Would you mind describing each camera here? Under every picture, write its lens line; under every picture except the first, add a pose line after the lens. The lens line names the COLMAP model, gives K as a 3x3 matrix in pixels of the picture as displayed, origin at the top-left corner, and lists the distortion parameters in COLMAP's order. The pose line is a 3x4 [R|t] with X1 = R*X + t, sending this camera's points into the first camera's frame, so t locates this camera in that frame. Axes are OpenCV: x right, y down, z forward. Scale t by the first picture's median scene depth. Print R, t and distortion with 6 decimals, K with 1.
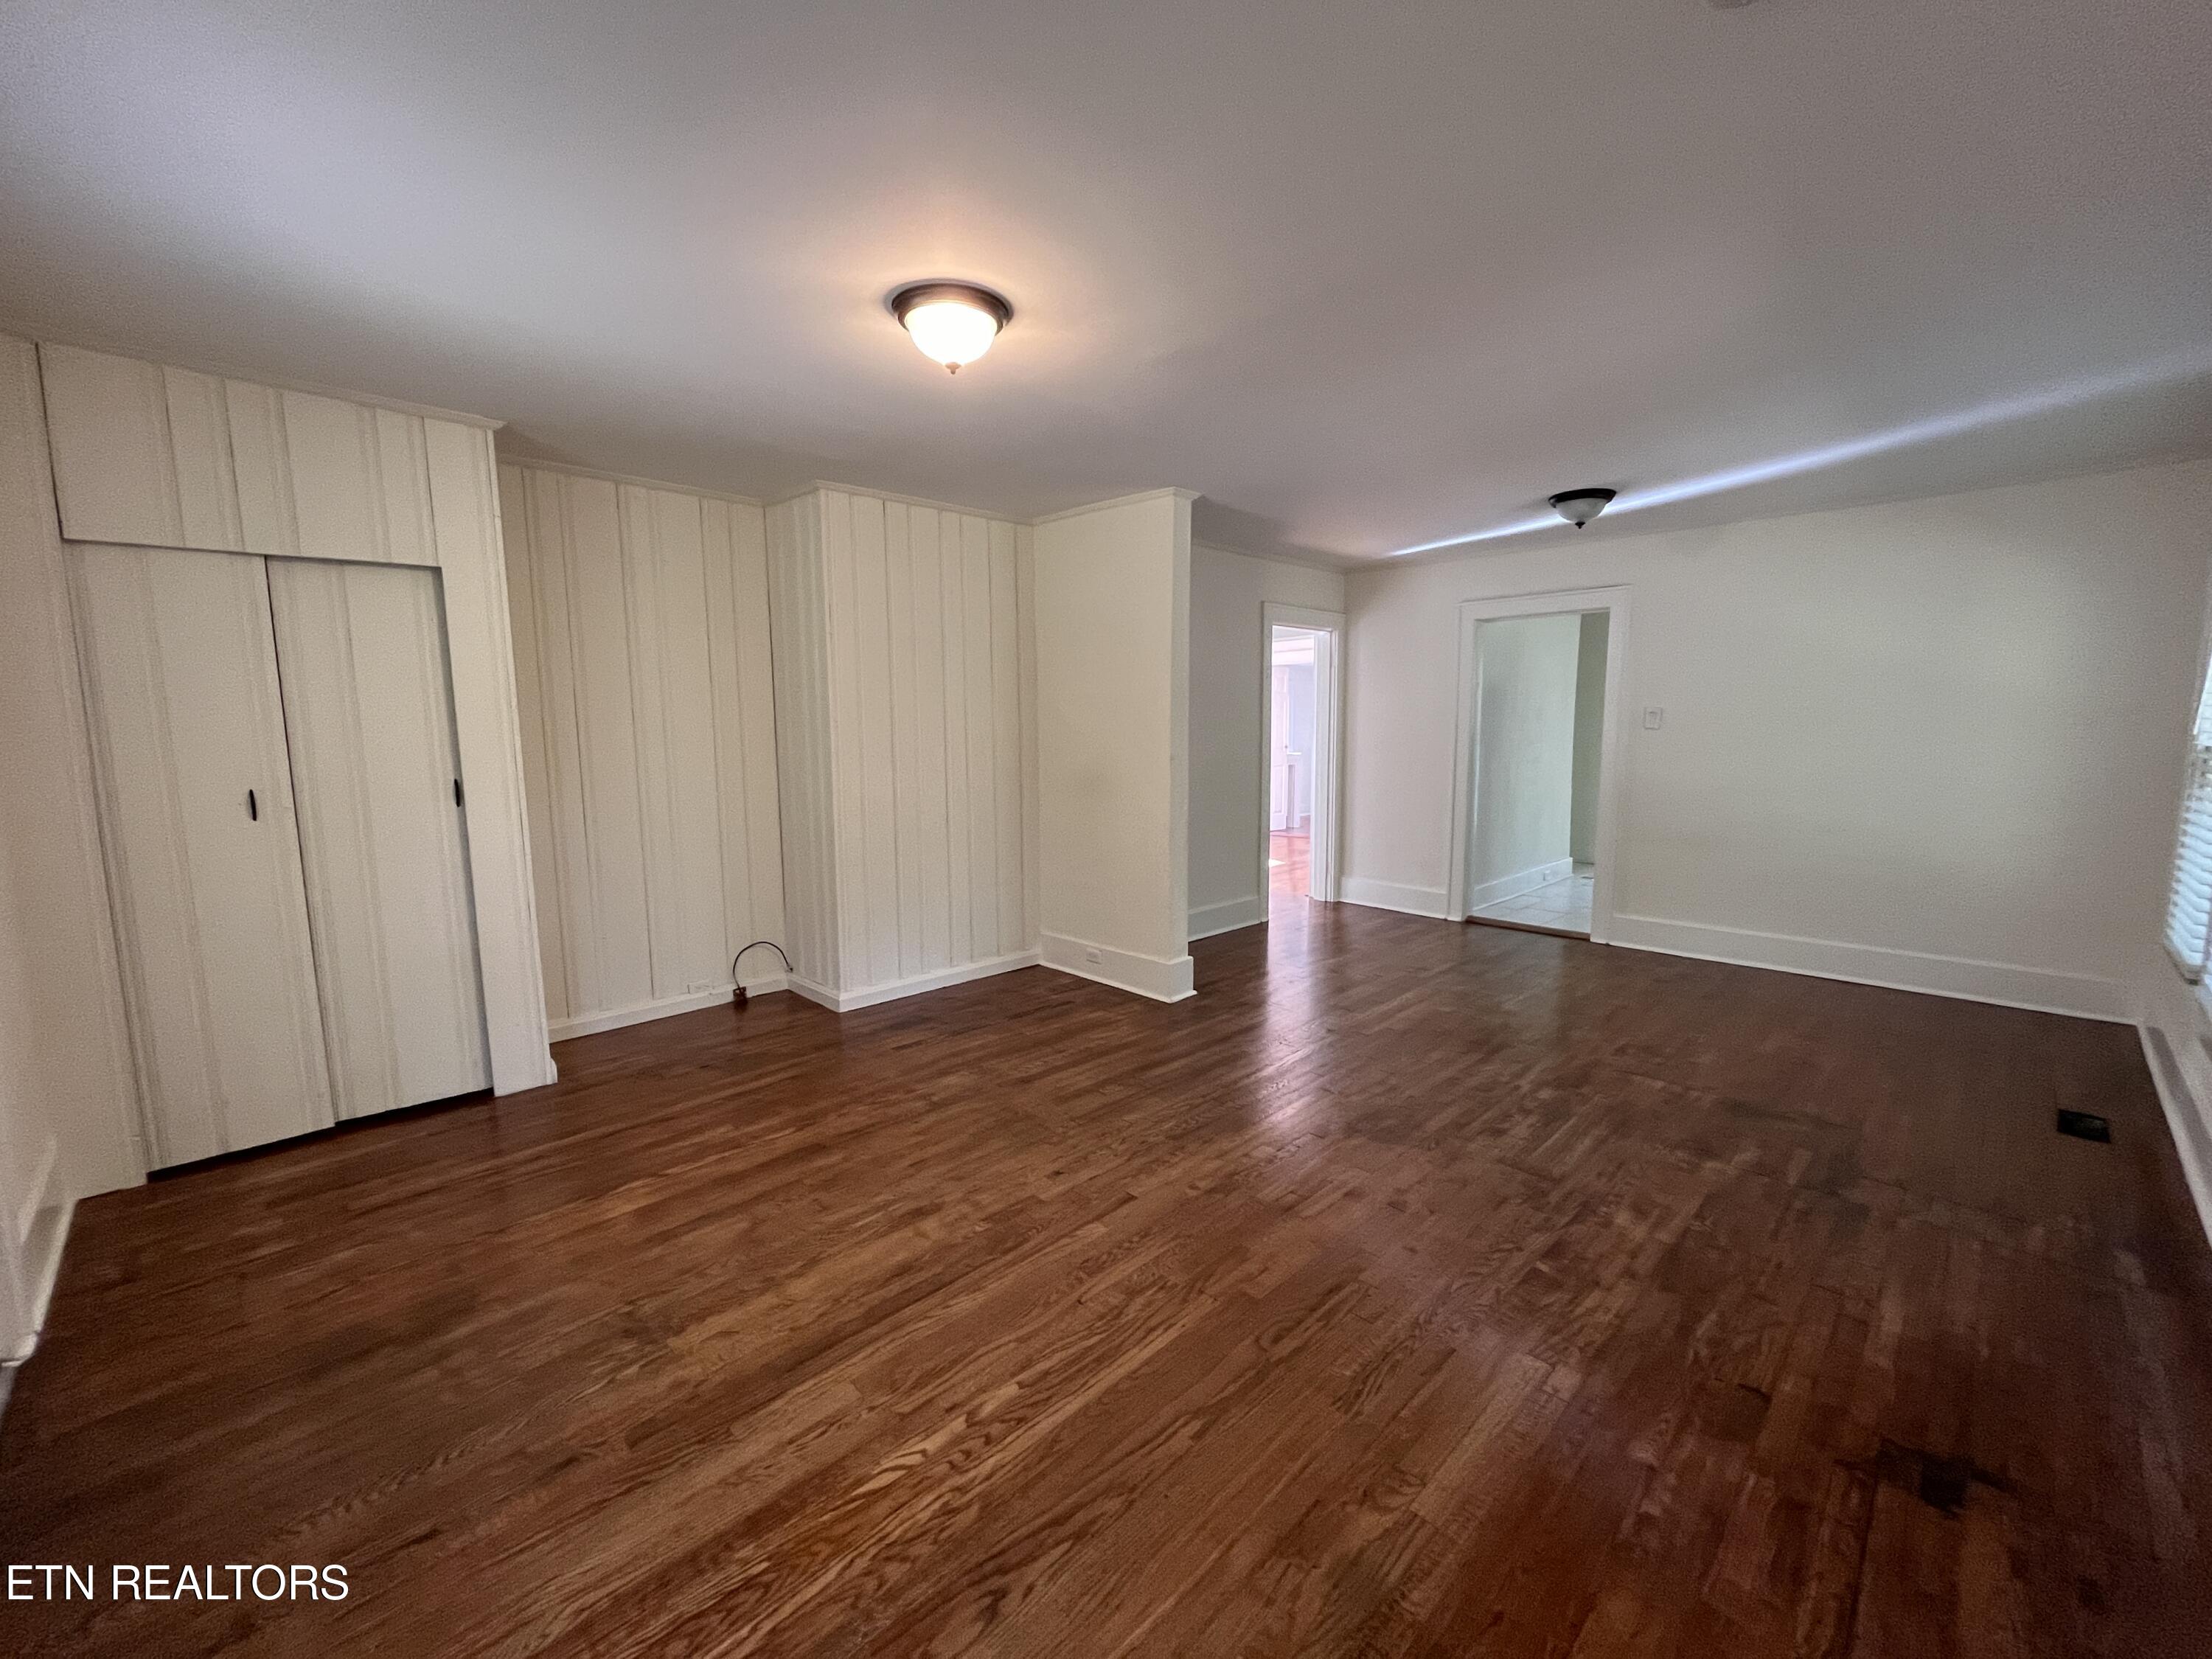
lens RADIAL K [[889.6, 0, 1106.0], [0, 889.6, 829.5], [0, 0, 1]] dist [-0.006804, -0.000125]
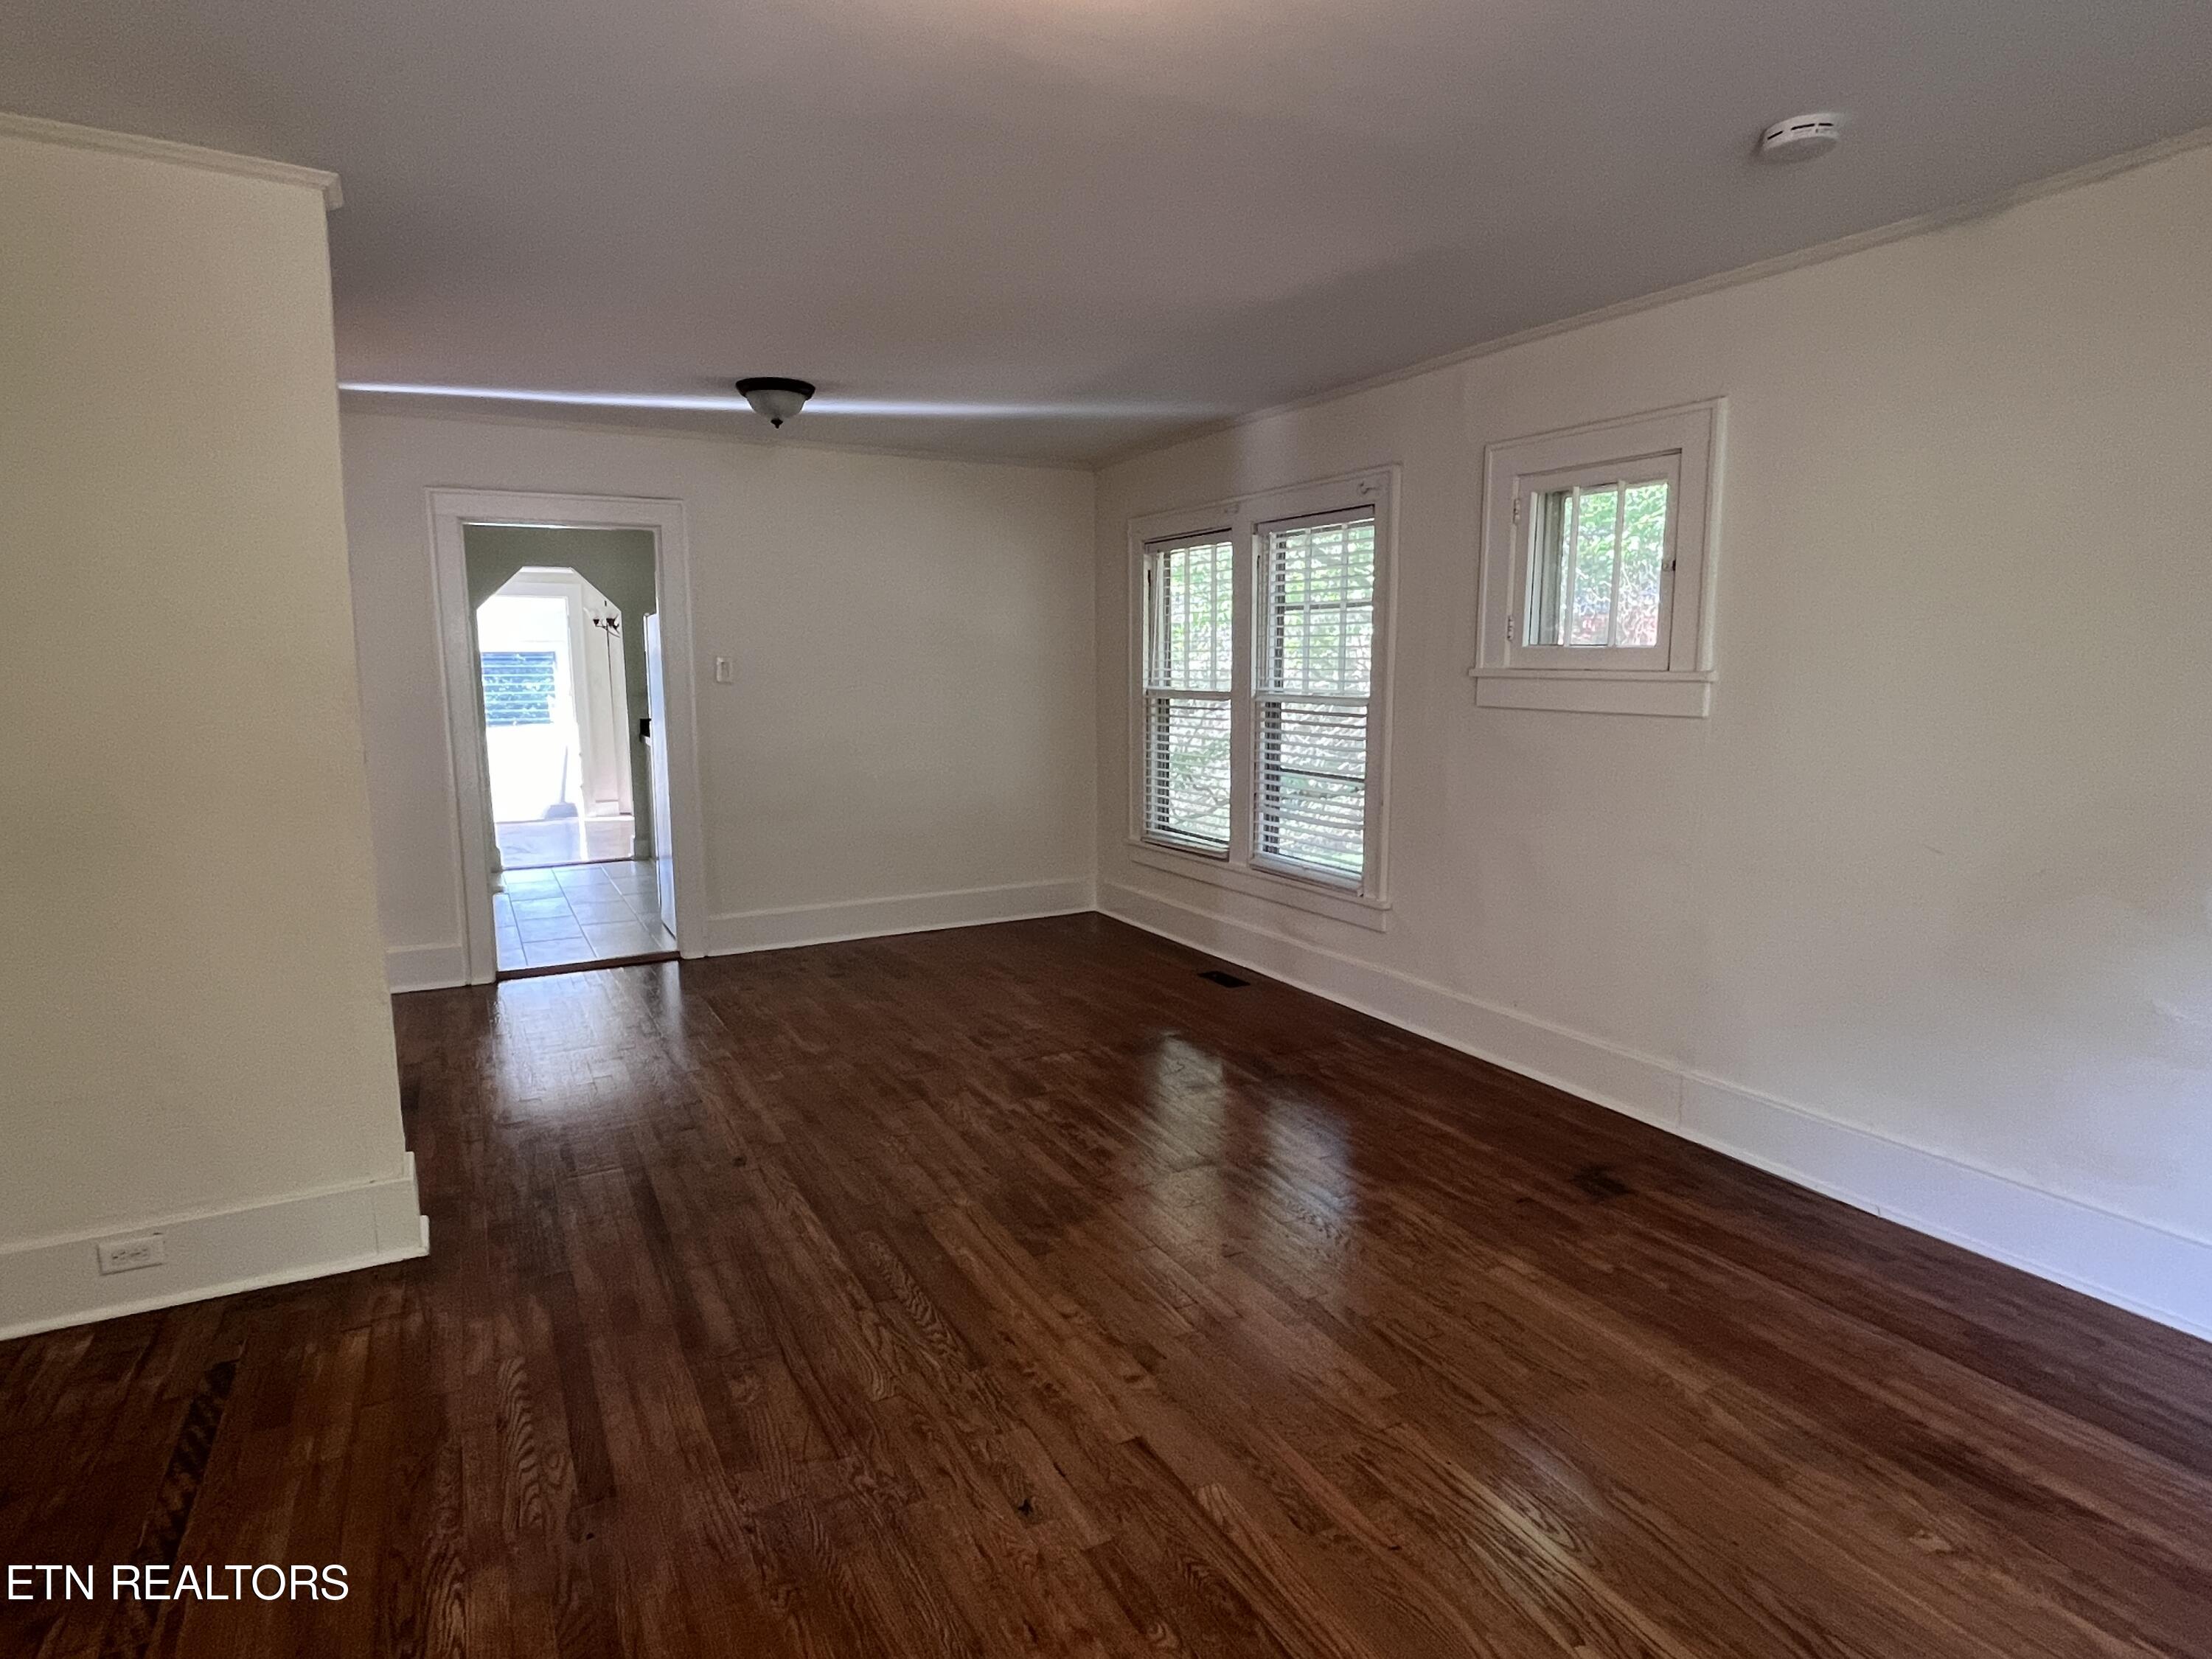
lens RADIAL K [[1197.6, 0, 1106.0], [0, 1197.6, 829.5], [0, 0, 1]] dist [-0.002917, 0.000107]
pose [[0.276416, -0.128070, 0.952466, -0.574655], [0.120099, 0.987915, 0.097982, -0.075489], [-0.953504, 0.087306, 0.288457, 0.590231]]
